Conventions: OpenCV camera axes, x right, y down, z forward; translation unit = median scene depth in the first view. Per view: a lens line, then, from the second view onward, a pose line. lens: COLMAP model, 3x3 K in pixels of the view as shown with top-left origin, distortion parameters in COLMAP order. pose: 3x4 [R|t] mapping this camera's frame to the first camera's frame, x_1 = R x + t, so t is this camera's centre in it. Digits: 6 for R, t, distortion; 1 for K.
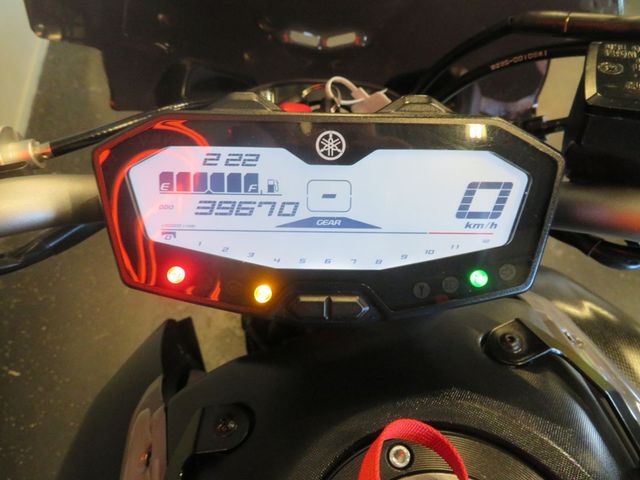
lens RADIAL K [[504.2, 0, 321.2], [0, 504.2, 237.5], [0, 0, 1]] dist [0.000445, 0.001447]
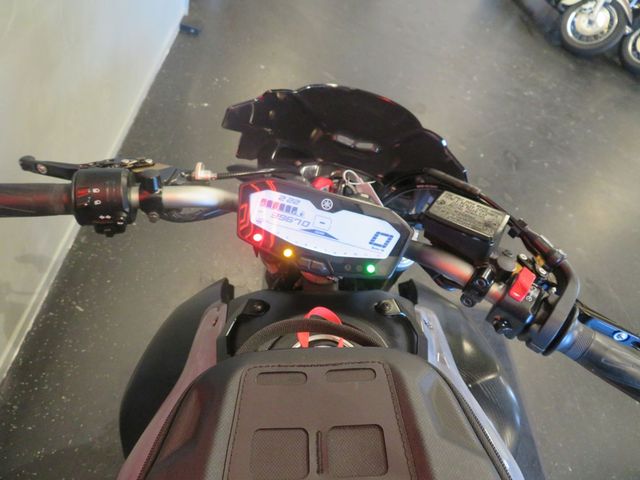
lens RADIAL K [[504.2, 0, 319.2], [0, 504.2, 240.9], [0, 0, 1]] dist [0.000445, 0.001447]
pose [[0.965084, 0.249978, -0.078253, 0.222551], [-0.254992, 0.964934, -0.062308, 0.168586], [0.059934, 0.080087, 0.994984, -1.534810]]
